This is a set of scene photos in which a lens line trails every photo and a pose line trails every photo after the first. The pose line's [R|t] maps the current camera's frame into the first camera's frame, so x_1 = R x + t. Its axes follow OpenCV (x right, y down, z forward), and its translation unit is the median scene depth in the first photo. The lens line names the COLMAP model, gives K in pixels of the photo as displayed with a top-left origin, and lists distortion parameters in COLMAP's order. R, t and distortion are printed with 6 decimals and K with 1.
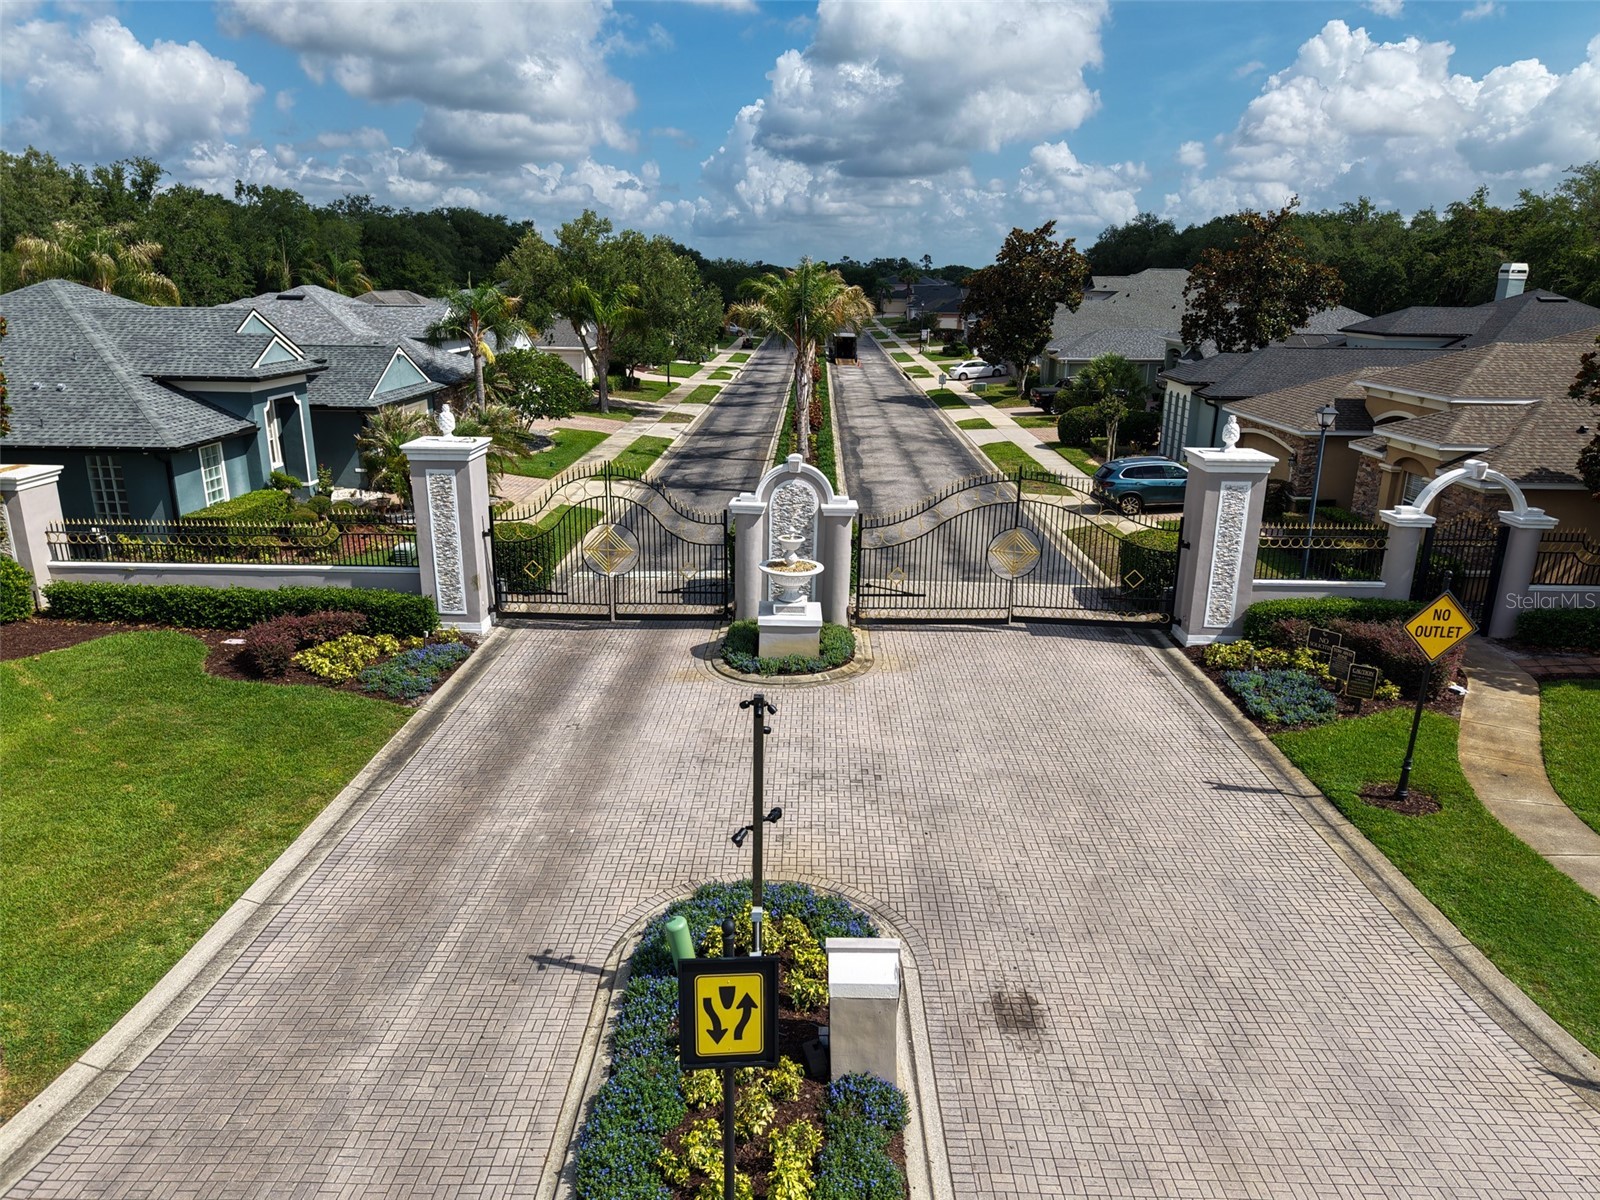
lens RADIAL K [[1078.9, 0, 809.6], [0, 1078.9, 599.6], [0, 0, 1]] dist [0.029597, -0.033580]
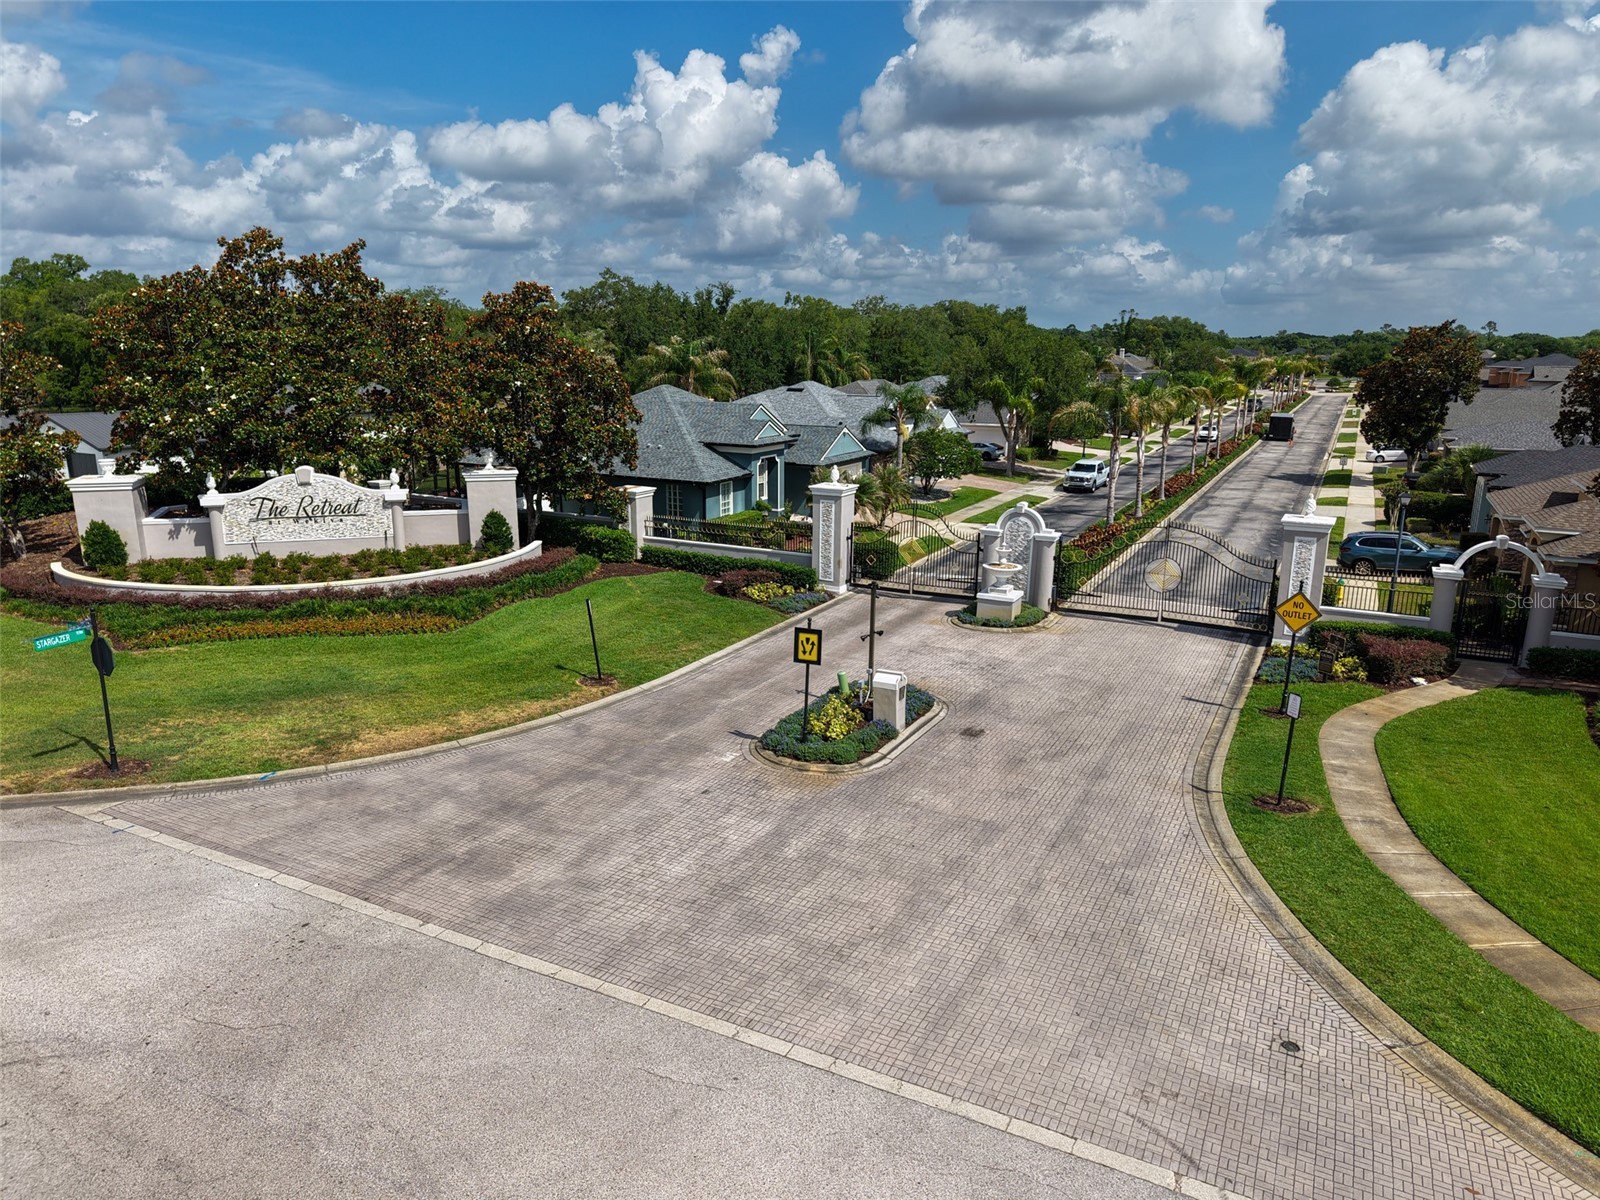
lens RADIAL K [[1078.9, 0, 791.9], [0, 1078.9, 606.3], [0, 0, 1]] dist [0.029597, -0.033580]
pose [[0.891101, 0.100196, -0.442605, 0.421230], [-0.123605, 0.992034, -0.024281, 0.107850], [0.436646, 0.076345, 0.896388, -0.633811]]
